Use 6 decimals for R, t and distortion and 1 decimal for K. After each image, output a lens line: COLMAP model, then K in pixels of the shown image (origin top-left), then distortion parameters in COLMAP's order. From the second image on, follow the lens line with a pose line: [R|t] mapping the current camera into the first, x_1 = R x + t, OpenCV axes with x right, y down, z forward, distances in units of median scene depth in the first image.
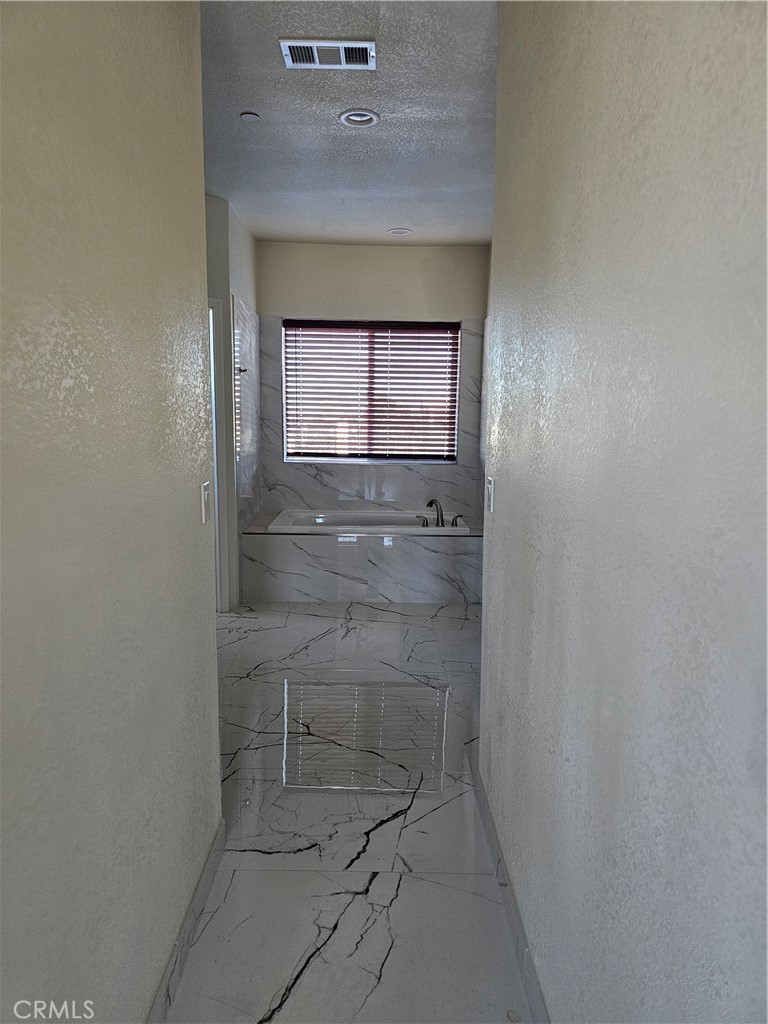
lens RADIAL K [[687.4, 0, 384.2], [0, 687.4, 513.7], [0, 0, 1]] dist [0.024416, -0.001384]
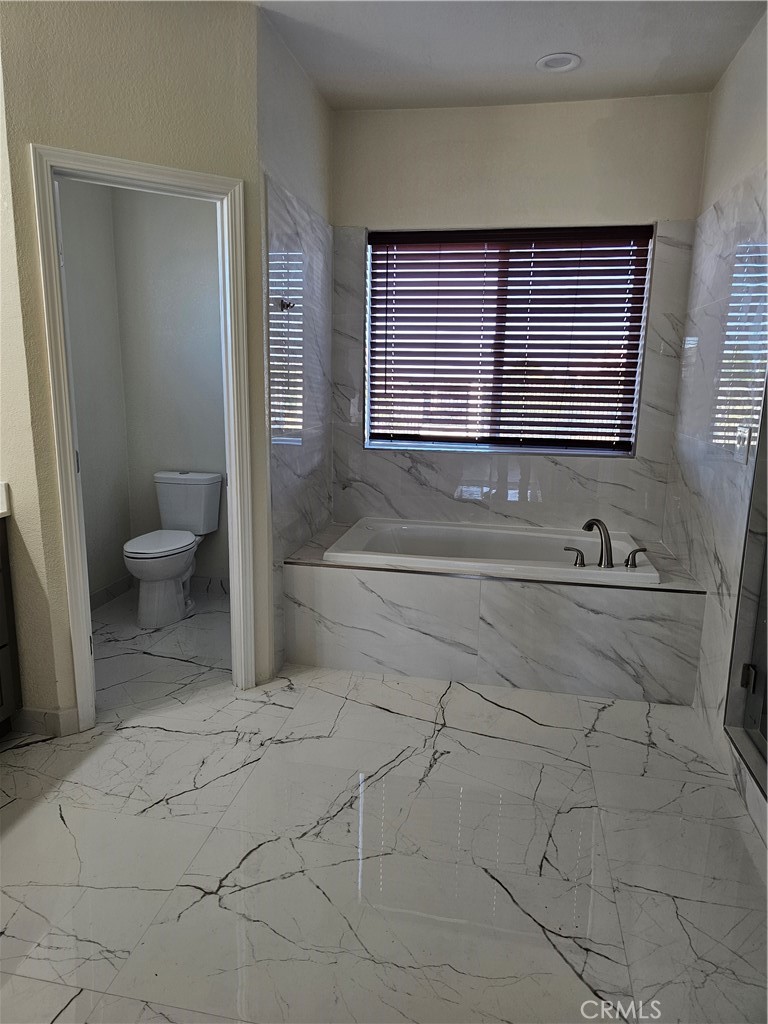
lens RADIAL K [[687.4, 0, 362.8], [0, 687.4, 516.0], [0, 0, 1]] dist [0.024416, -0.001384]
pose [[0.974723, 0.044013, -0.219037, 0.004592], [-0.032623, 0.997934, 0.055349, -0.045601], [0.221020, -0.046804, 0.974146, 0.333898]]
